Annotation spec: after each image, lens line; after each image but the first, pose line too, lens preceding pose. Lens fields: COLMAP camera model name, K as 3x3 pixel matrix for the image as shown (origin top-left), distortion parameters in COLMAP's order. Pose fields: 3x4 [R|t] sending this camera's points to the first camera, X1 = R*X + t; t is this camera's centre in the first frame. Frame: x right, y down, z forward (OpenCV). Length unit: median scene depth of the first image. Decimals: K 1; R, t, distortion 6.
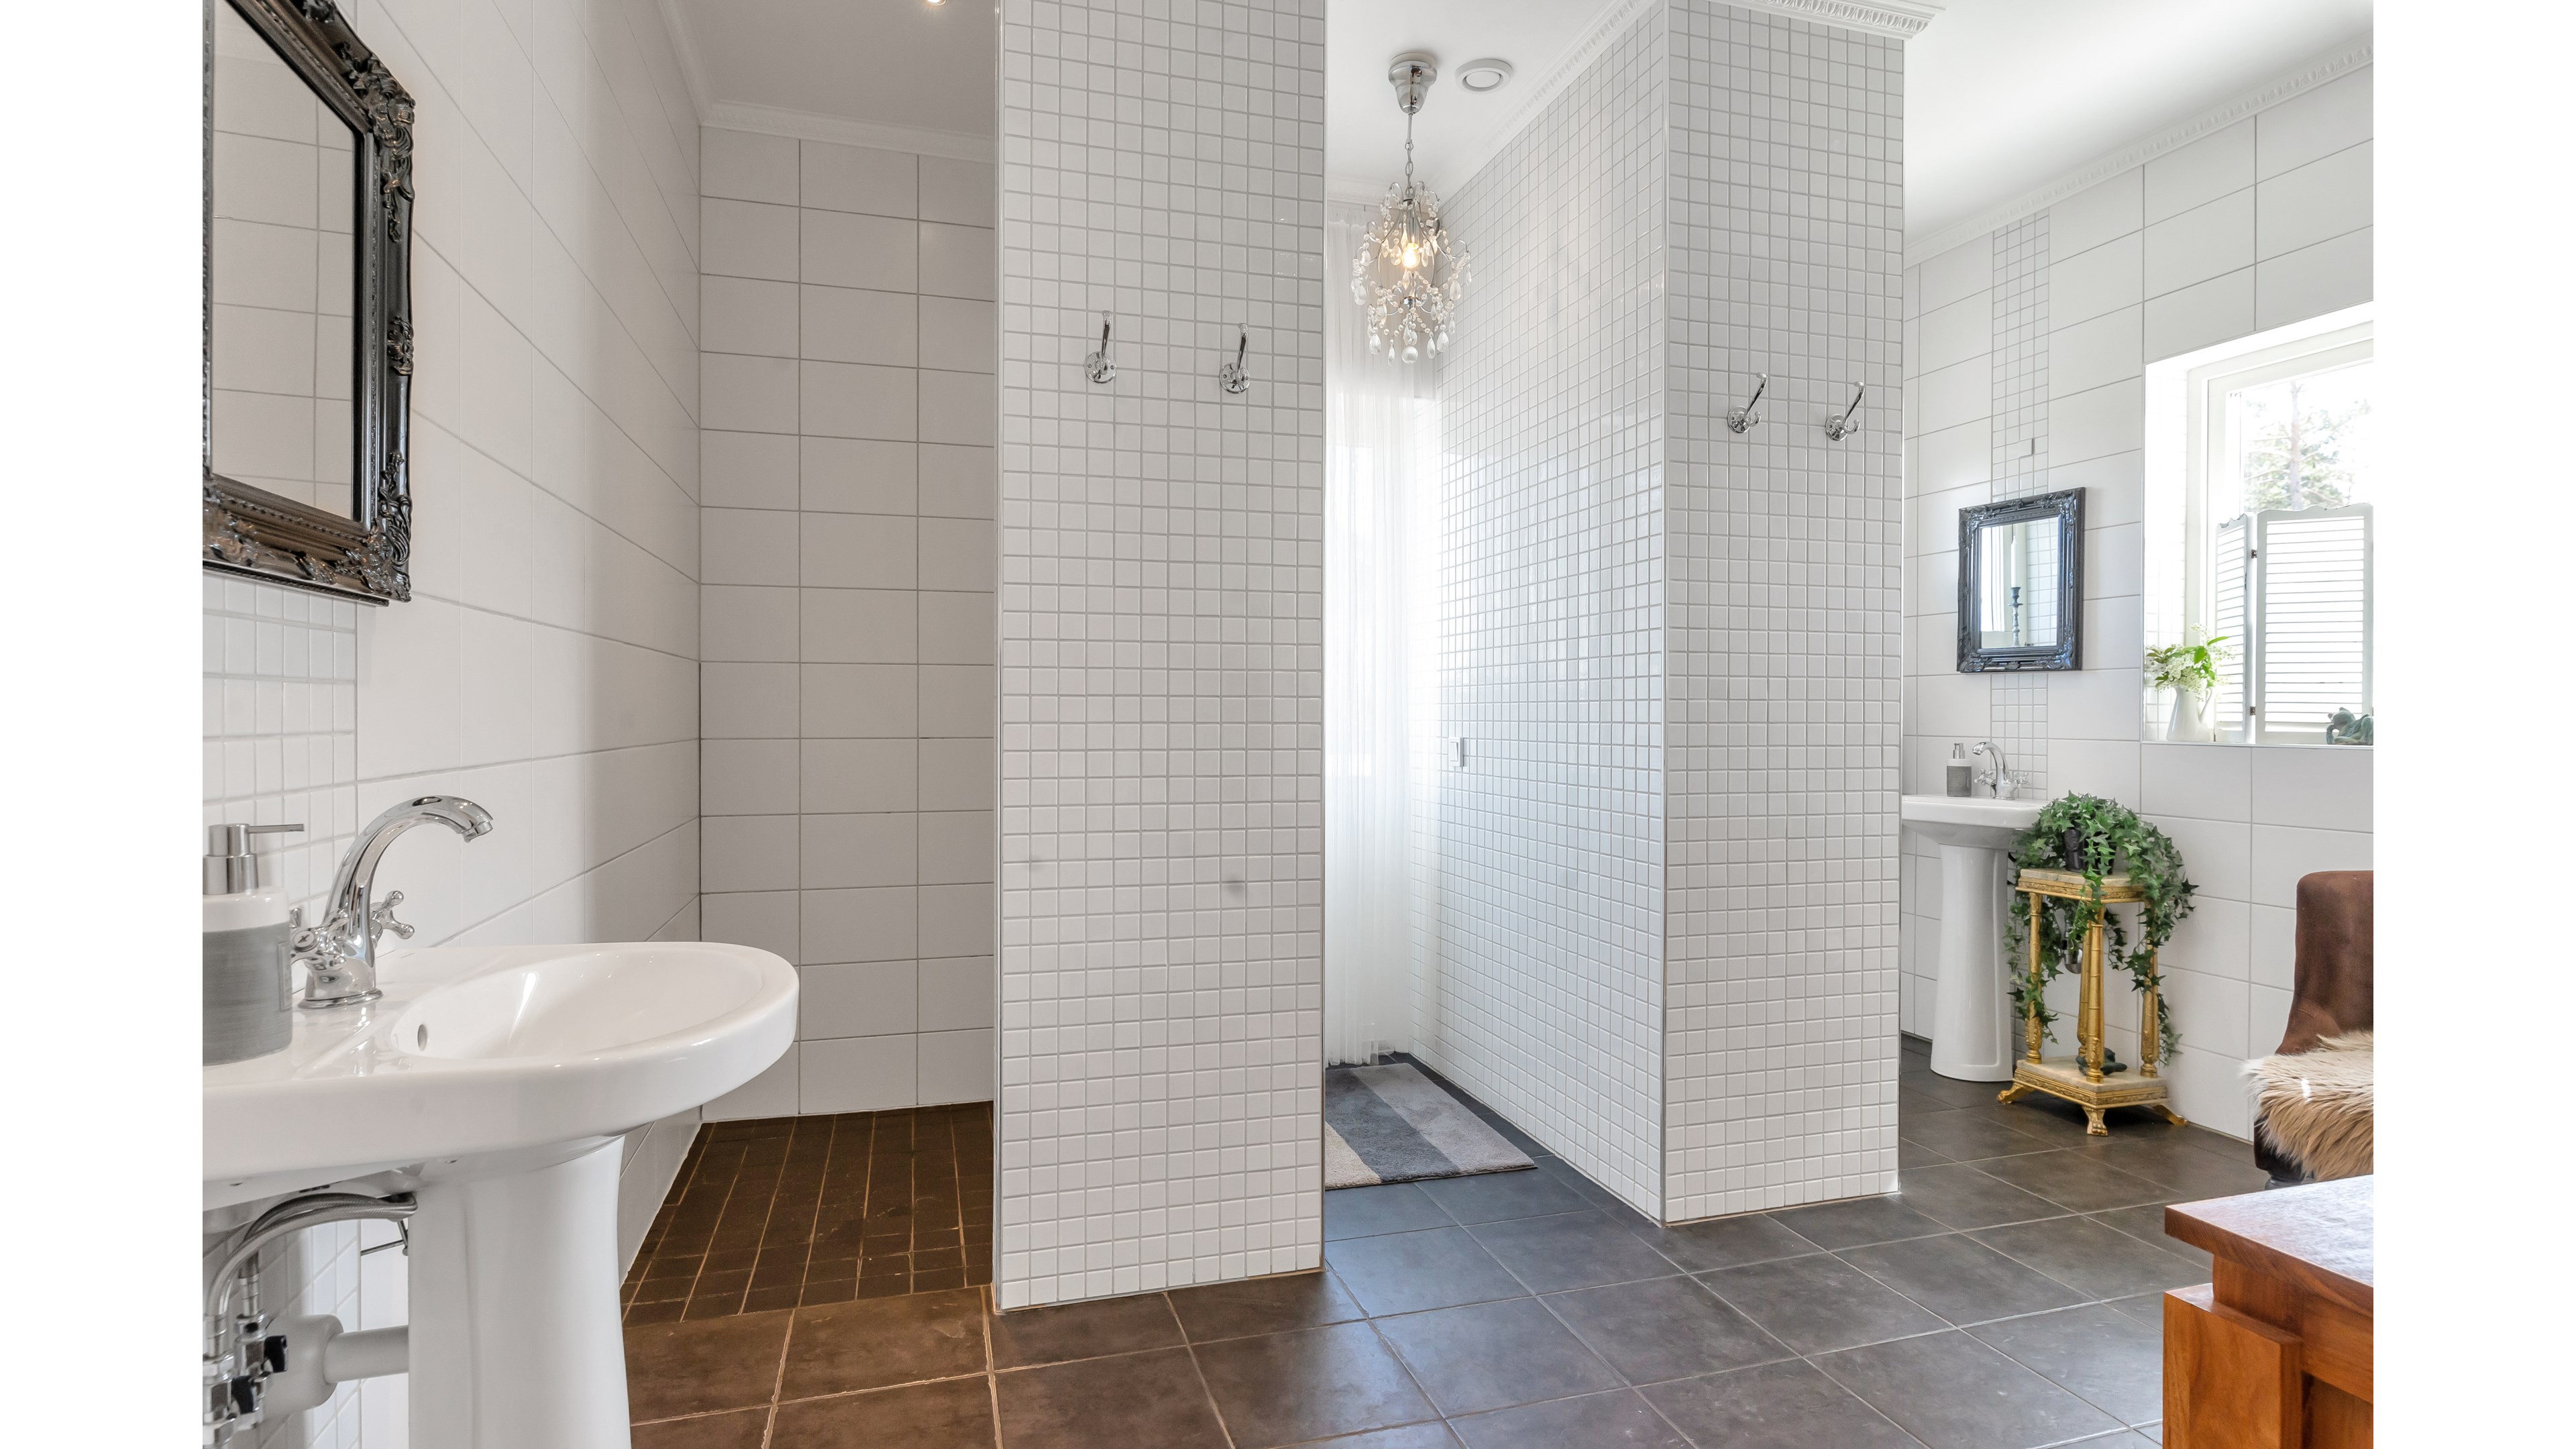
lens RADIAL K [[1246.7, 0, 1288.7], [0, 1246.7, 716.7], [0, 0, 1]] dist [-0.003235, -0.000354]
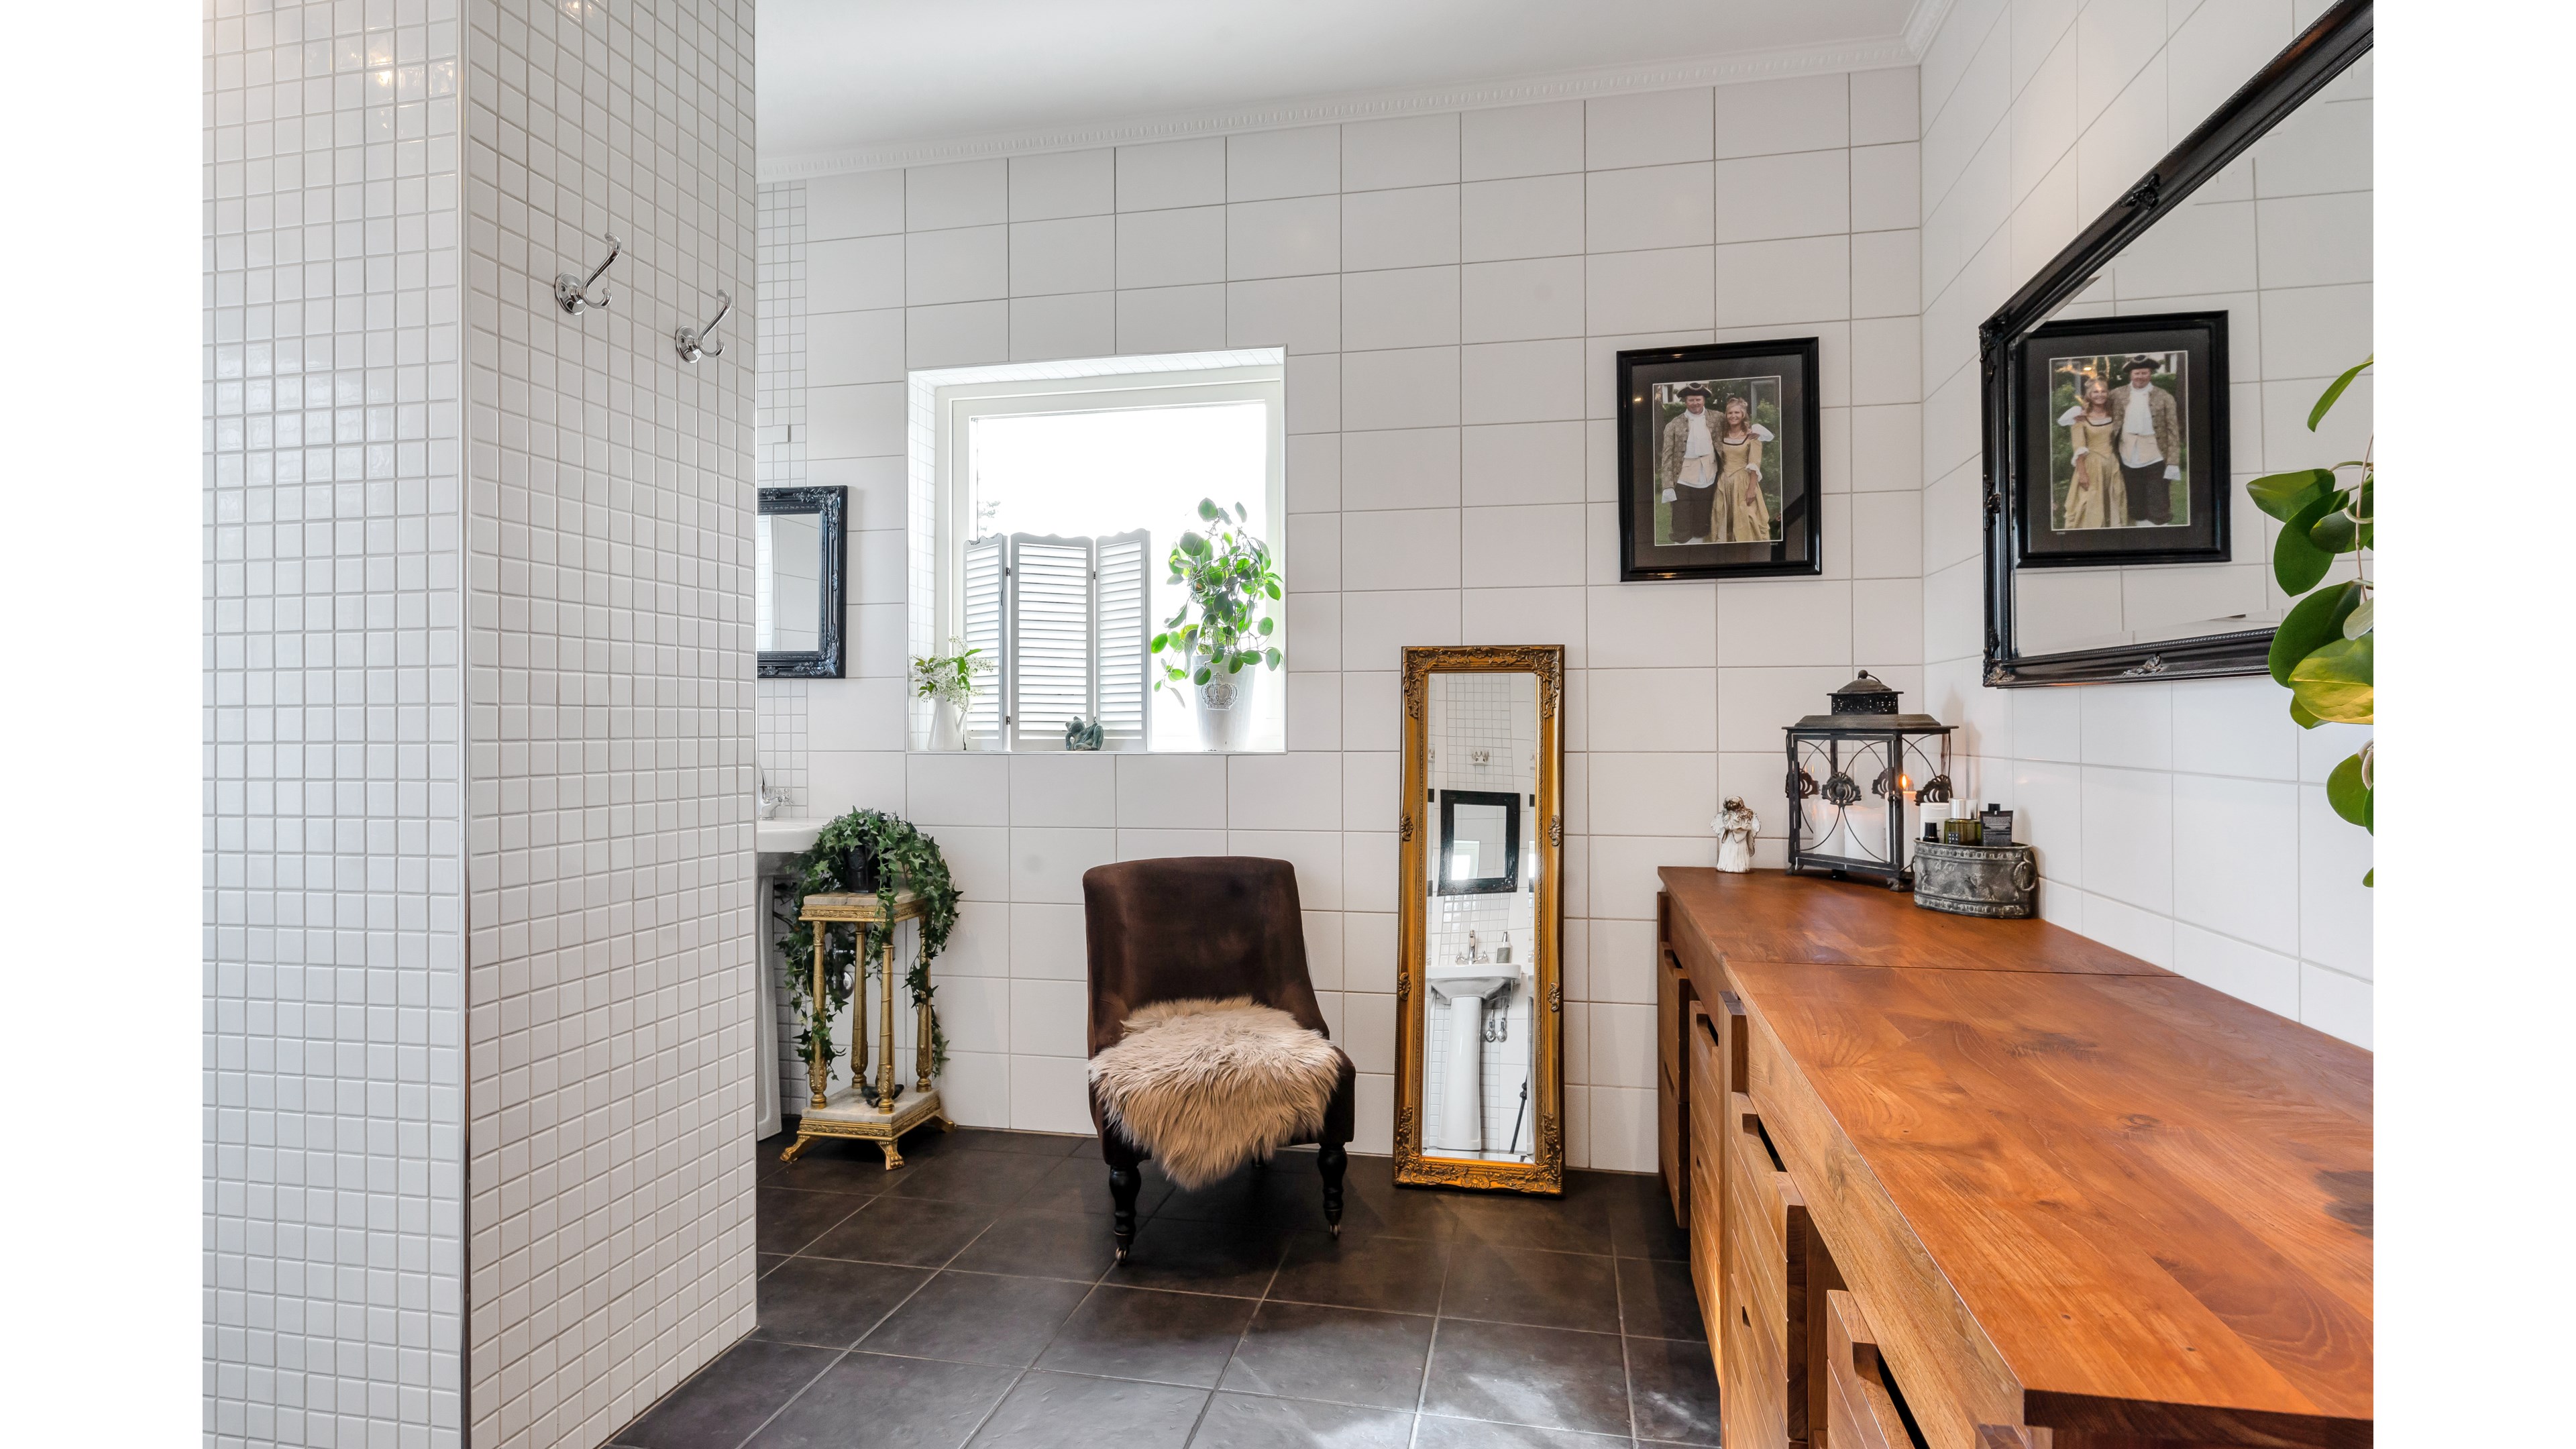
lens RADIAL K [[1246.7, 0, 1292.4], [0, 1246.7, 716.3], [0, 0, 1]] dist [-0.003235, -0.000354]
pose [[0.474455, 0.000899, 0.880279, -0.040909], [0.007621, 0.999958, -0.005129, -0.000939], [-0.880247, 0.009142, 0.474428, 0.273552]]
